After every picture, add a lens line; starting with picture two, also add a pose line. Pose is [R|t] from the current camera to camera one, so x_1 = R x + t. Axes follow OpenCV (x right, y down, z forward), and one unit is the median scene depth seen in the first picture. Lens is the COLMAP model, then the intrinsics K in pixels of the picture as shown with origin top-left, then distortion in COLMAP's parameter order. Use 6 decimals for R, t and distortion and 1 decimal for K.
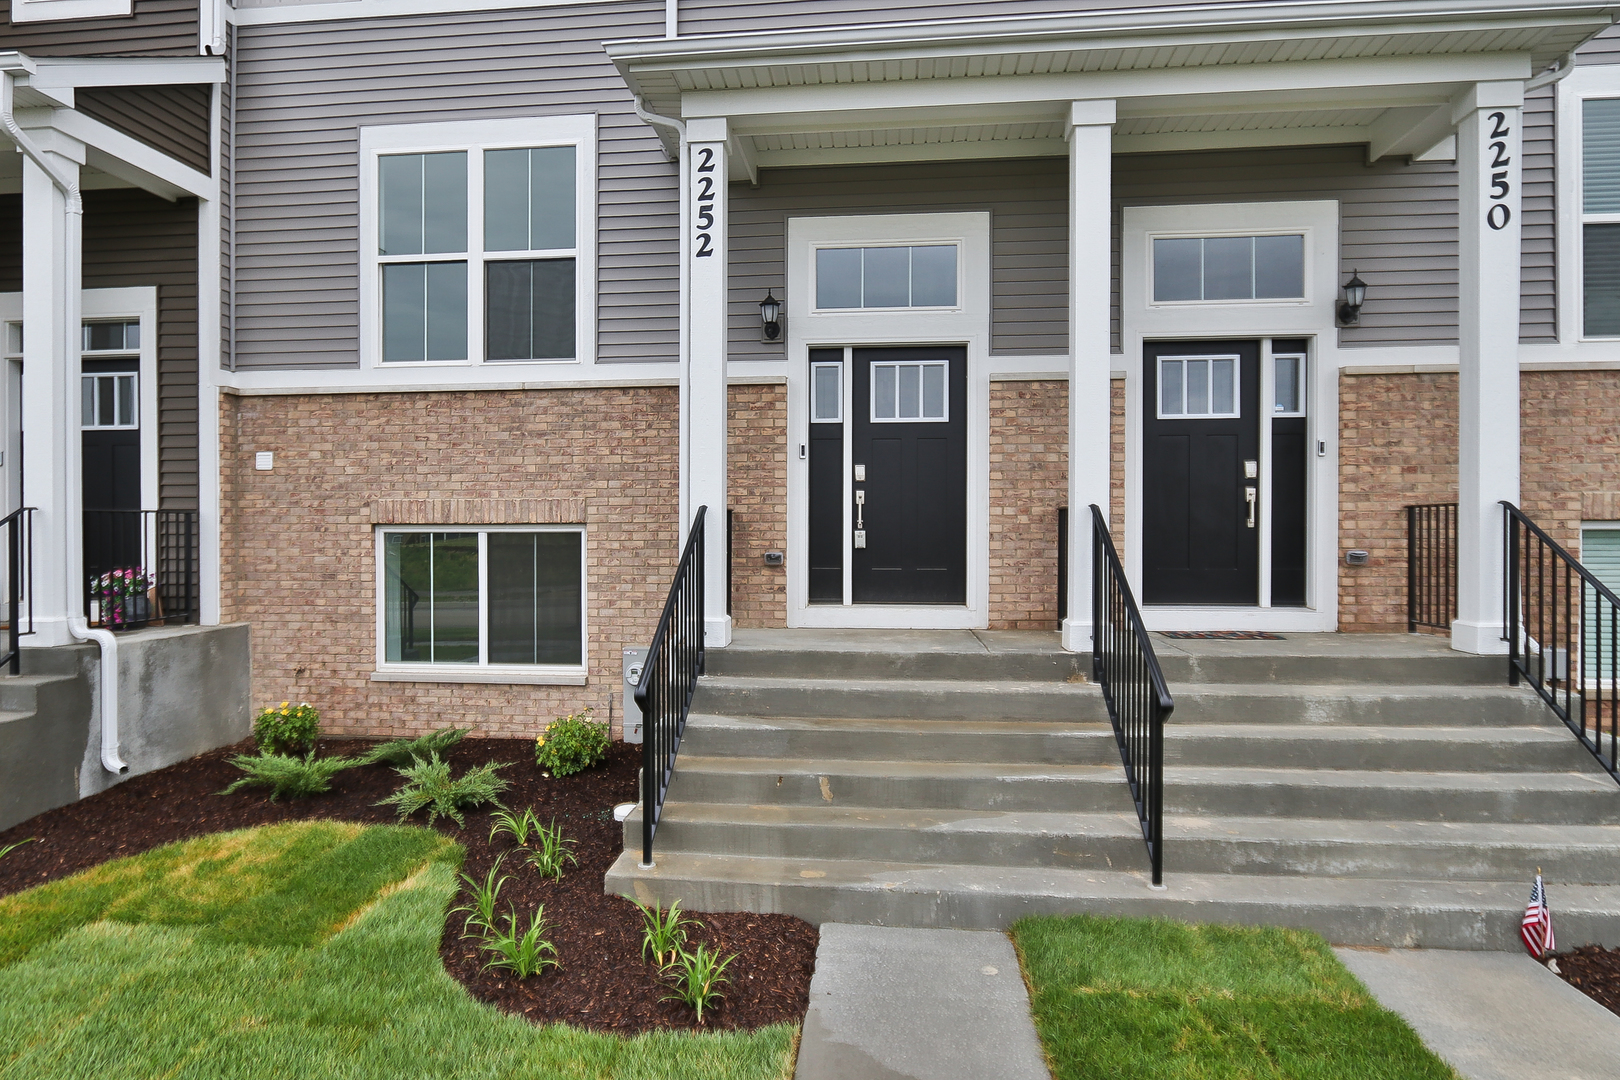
lens RADIAL K [[833.1, 0, 811.7], [0, 833.1, 537.8], [0, 0, 1]] dist [-0.005942, -0.000393]
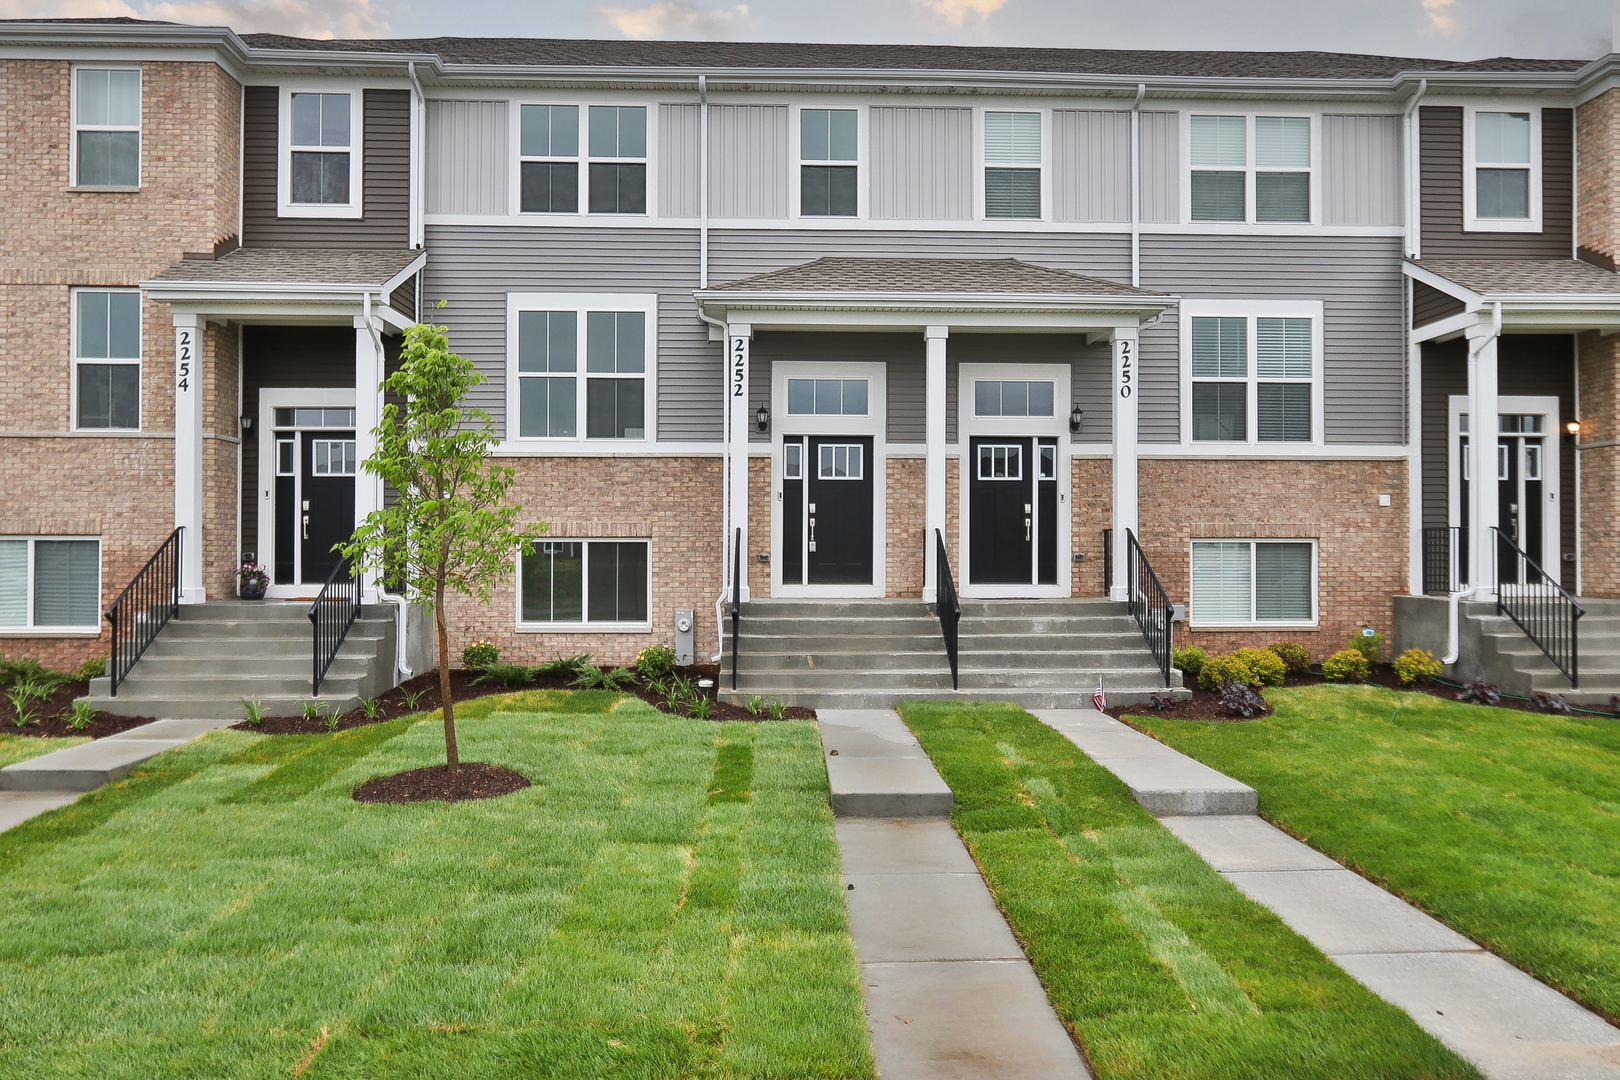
lens RADIAL K [[1051.4, 0, 808.8], [0, 1051.4, 539.6], [0, 0, 1]] dist [0.002850, -0.000034]
pose [[0.990712, 0.004177, 0.135910, -0.251658], [-0.001551, 0.999810, -0.019425, 0.030069], [-0.135966, 0.019034, 0.990531, -1.186711]]
